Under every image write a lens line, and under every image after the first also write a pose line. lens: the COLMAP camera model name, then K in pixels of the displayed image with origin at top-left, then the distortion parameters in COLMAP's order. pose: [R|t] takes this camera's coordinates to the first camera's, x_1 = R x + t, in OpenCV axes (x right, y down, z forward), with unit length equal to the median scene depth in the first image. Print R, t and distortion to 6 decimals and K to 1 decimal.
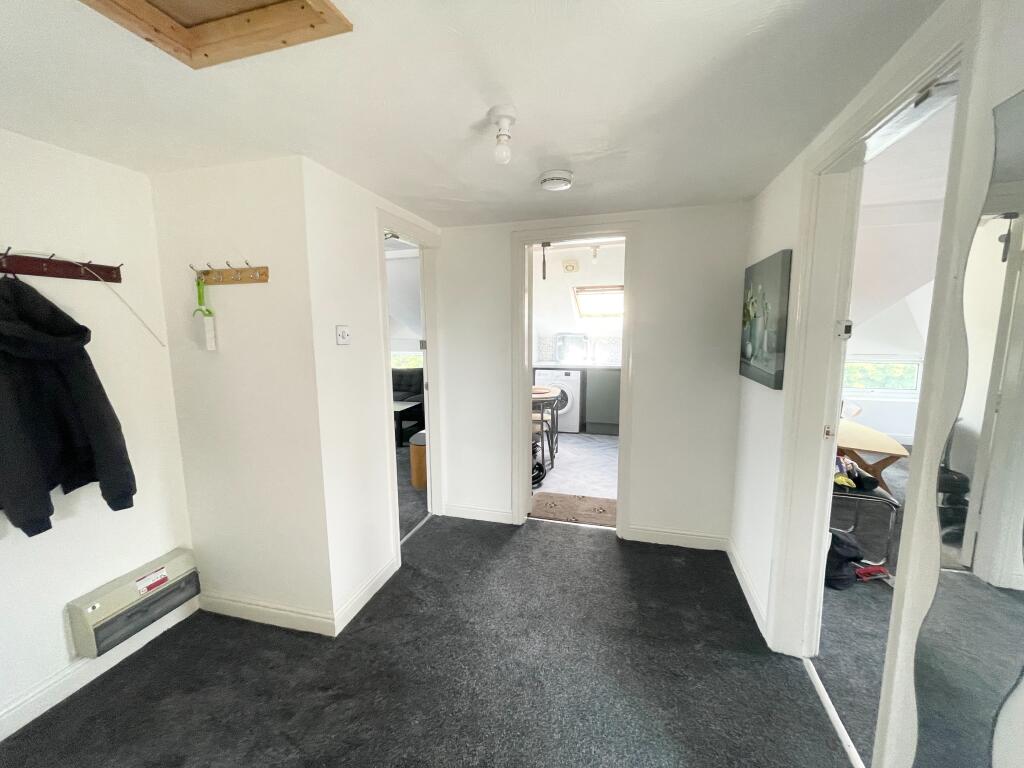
lens RADIAL K [[413.9, 0, 510.3], [0, 413.9, 384.0], [0, 0, 1]] dist [0.000398, -0.000363]
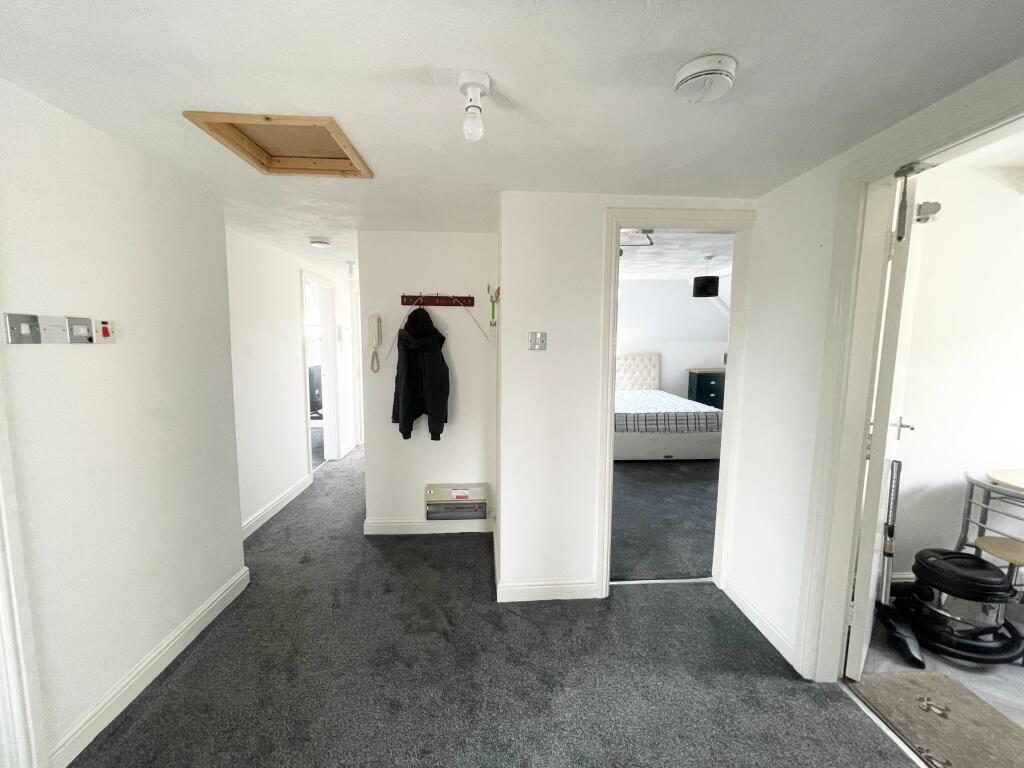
lens RADIAL K [[413.9, 0, 510.3], [0, 413.9, 384.0], [0, 0, 1]] dist [0.000398, -0.000363]
pose [[0.317789, 0.112430, -0.941472, 0.640669], [-0.140698, 0.987544, 0.070440, -0.077099], [0.937664, 0.110078, 0.329649, 0.621274]]
